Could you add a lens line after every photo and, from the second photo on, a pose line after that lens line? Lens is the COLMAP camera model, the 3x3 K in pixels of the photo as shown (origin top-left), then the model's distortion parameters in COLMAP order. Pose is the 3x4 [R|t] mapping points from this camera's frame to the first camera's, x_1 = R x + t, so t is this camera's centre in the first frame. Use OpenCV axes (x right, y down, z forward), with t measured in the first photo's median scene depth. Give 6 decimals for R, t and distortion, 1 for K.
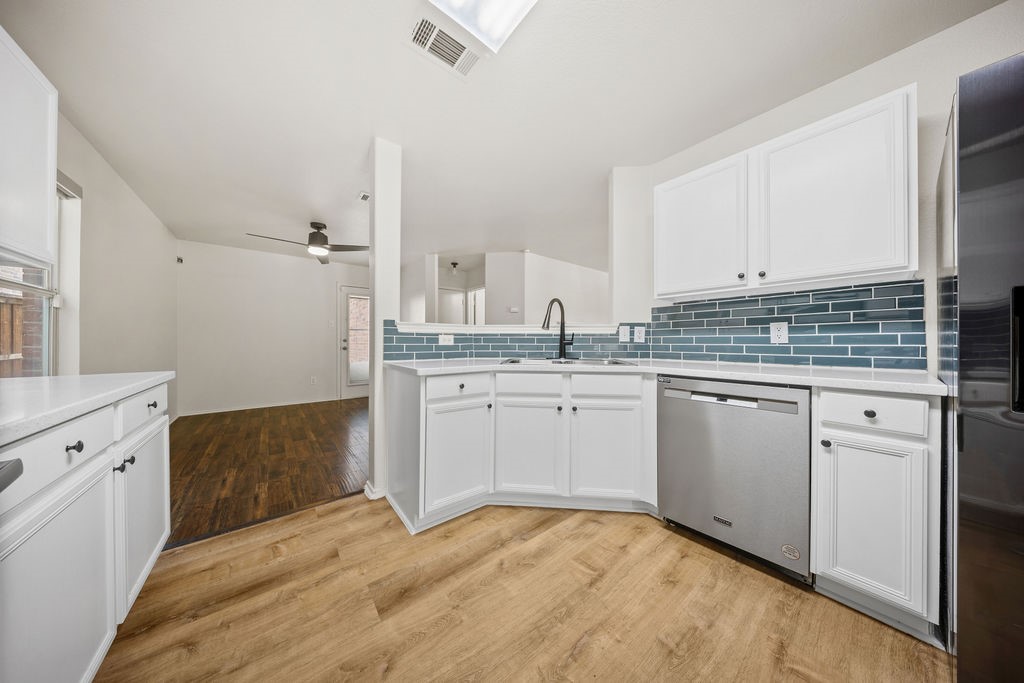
lens RADIAL K [[298.1, 0, 510.6], [0, 298.1, 339.9], [0, 0, 1]] dist [-0.000209, -0.000067]
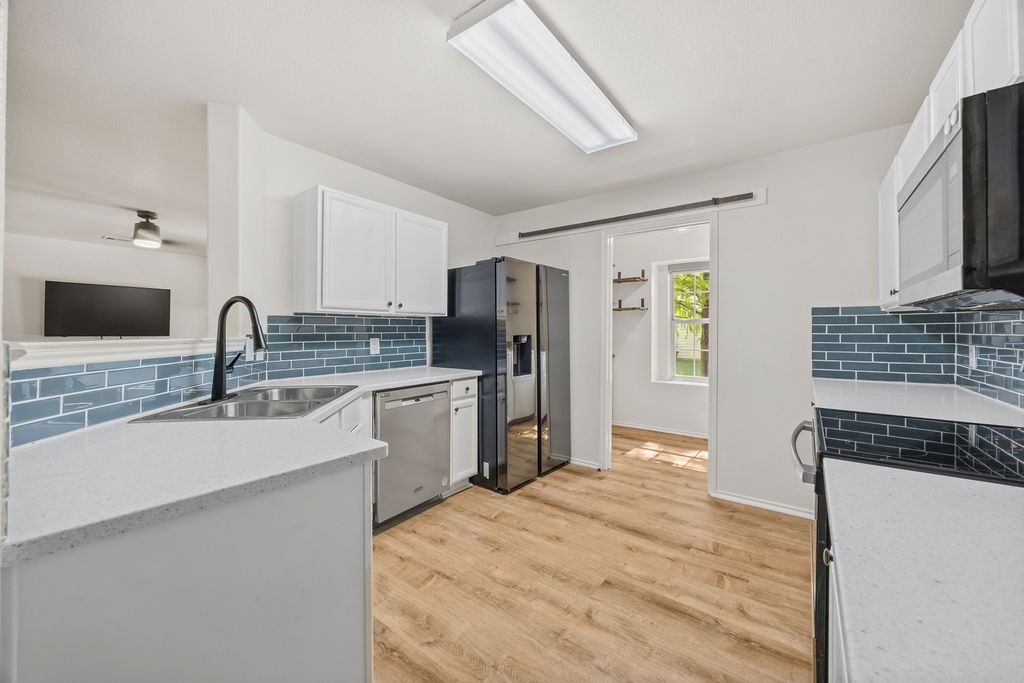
lens RADIAL K [[393.0, 0, 515.7], [0, 393.0, 333.2], [0, 0, 1]] dist [-0.000818, 0.000003]
pose [[-0.253629, -0.004650, 0.967290, -0.938938], [-0.003909, 0.999985, 0.003782, -0.091492], [-0.967294, -0.002822, -0.253644, 0.861609]]
